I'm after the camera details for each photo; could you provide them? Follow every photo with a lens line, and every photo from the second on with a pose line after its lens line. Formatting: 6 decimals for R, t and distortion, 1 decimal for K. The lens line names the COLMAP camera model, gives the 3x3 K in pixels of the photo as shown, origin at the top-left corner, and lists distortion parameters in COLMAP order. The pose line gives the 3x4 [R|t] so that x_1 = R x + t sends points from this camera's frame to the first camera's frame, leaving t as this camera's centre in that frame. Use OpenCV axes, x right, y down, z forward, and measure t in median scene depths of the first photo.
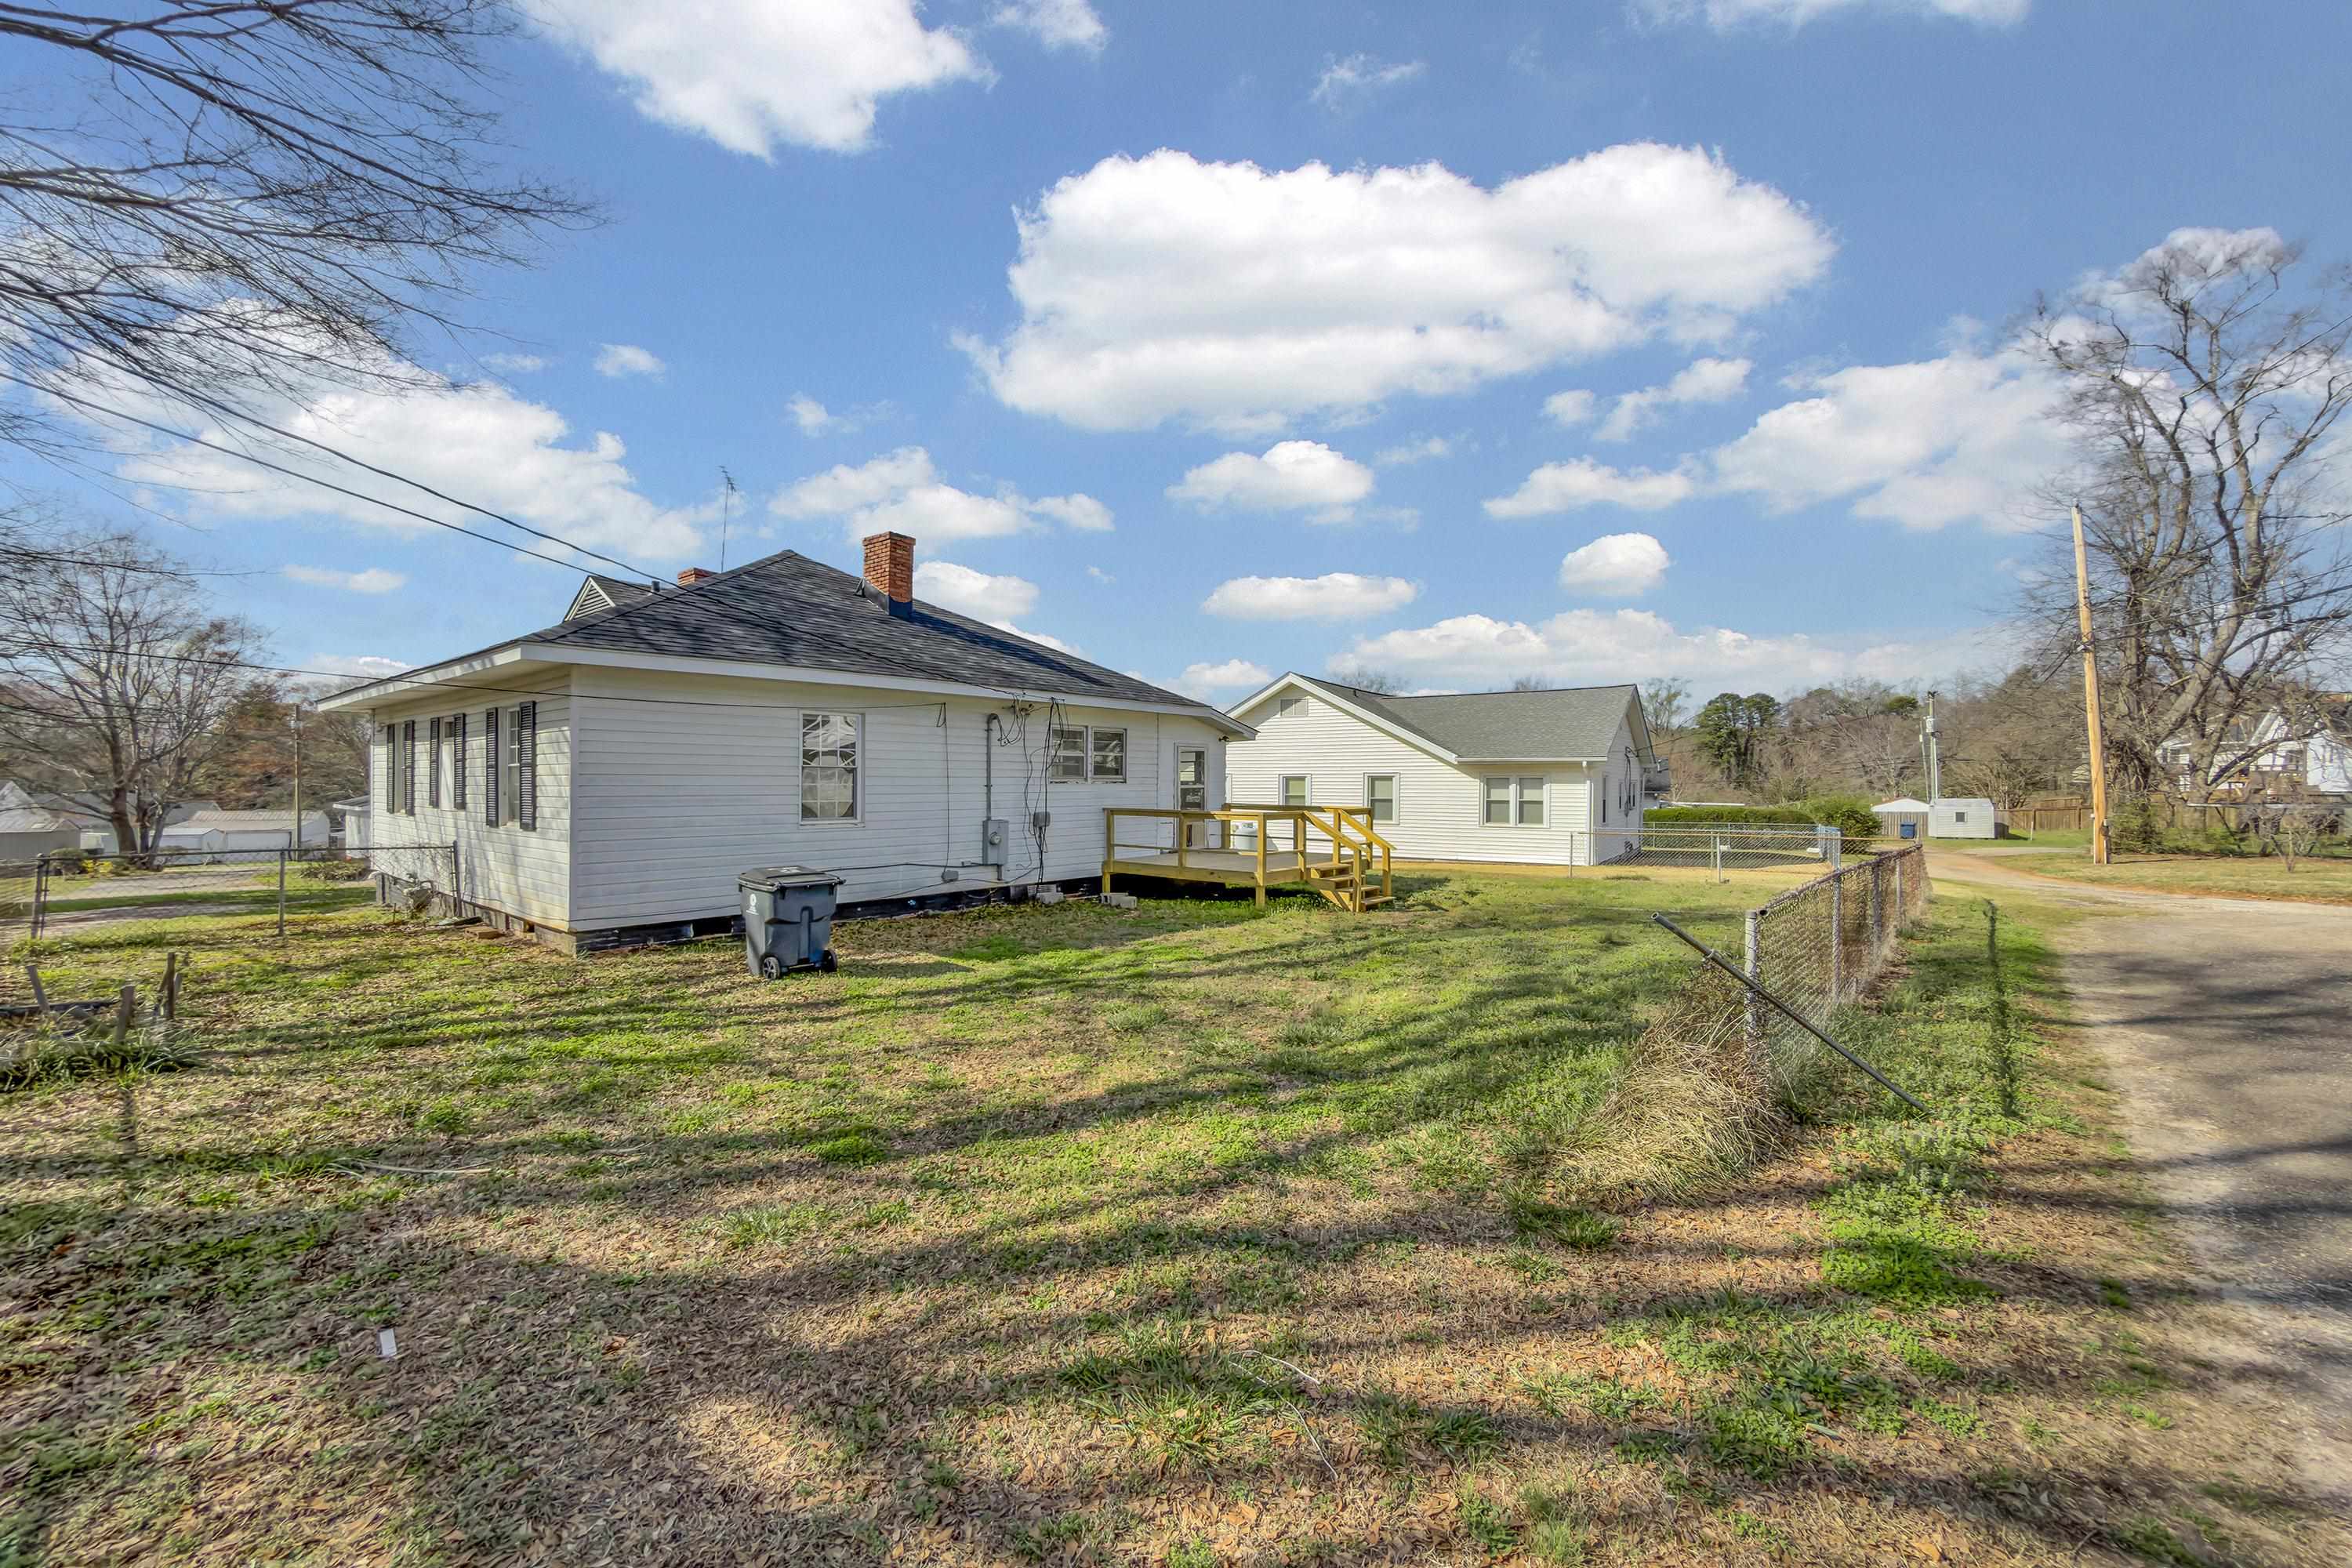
lens RADIAL K [[916.5, 0, 1177.8], [0, 916.5, 774.7], [0, 0, 1]] dist [0.000736, 0.000070]
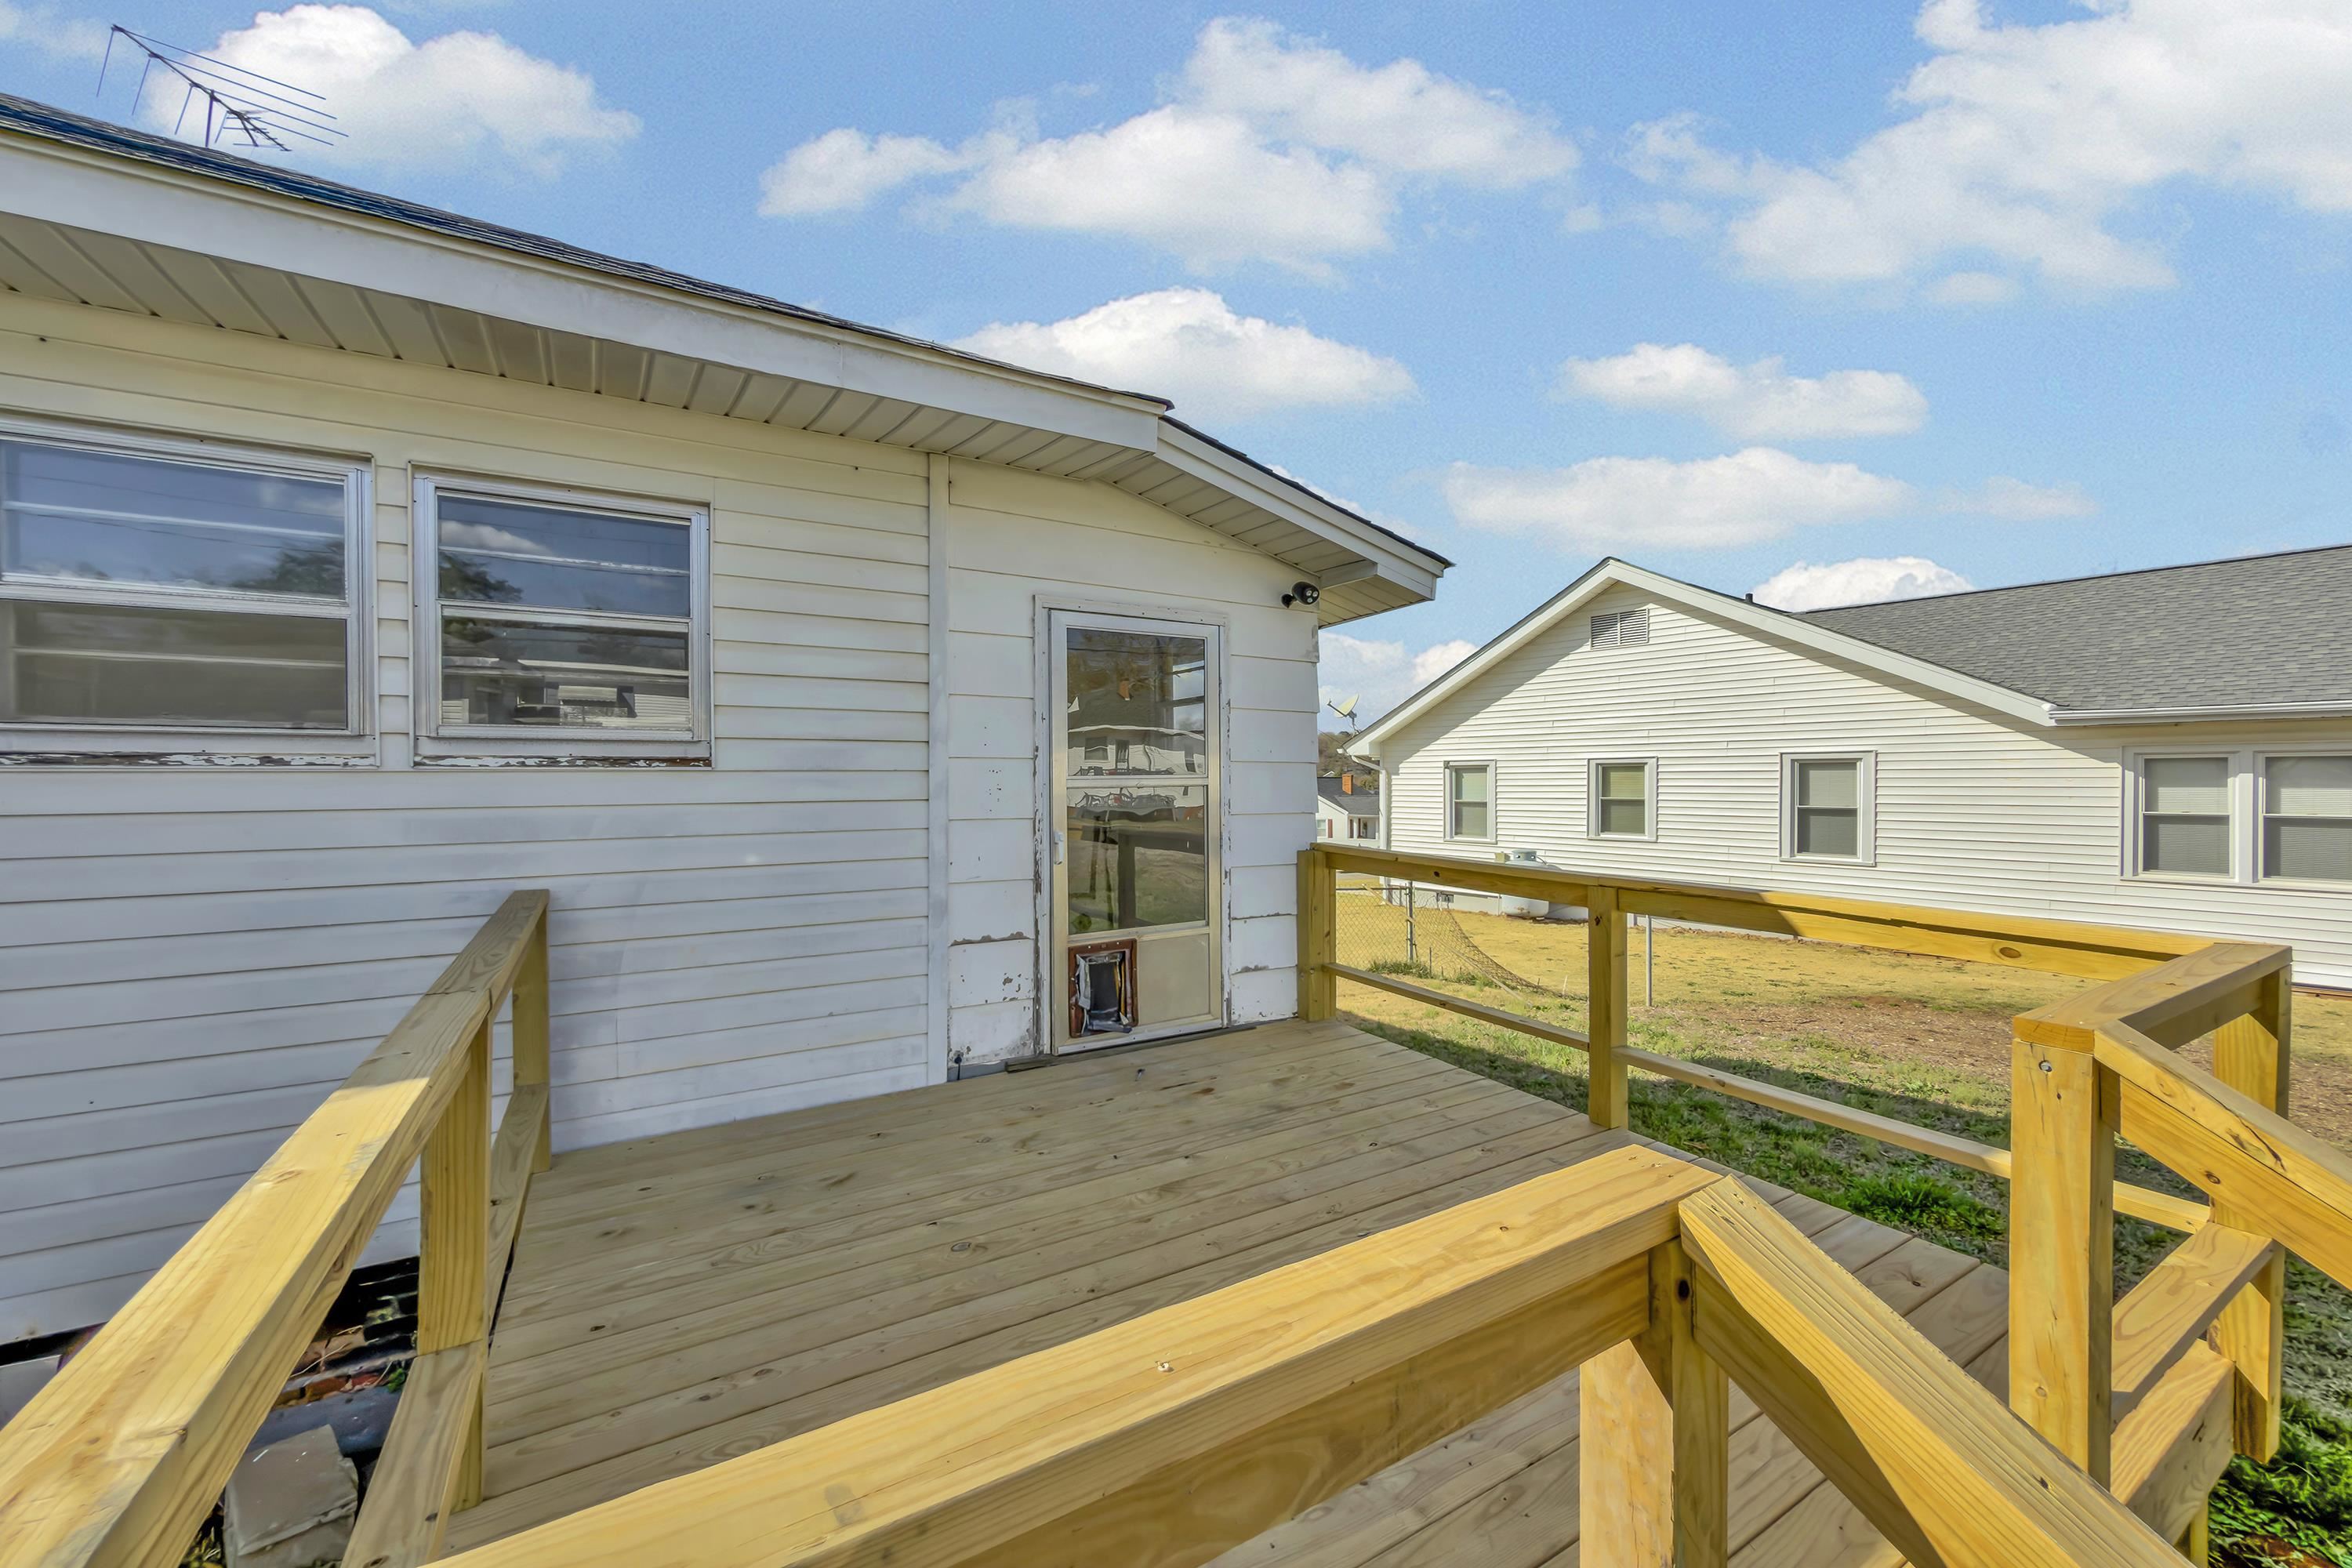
lens RADIAL K [[916.5, 0, 1177.8], [0, 916.5, 774.7], [0, 0, 1]] dist [0.000736, 0.000070]
pose [[0.946656, -0.005796, -0.322193, 0.063778], [0.007011, 0.999972, 0.002611, 0.006334], [0.322169, -0.004731, 0.946670, 0.482369]]
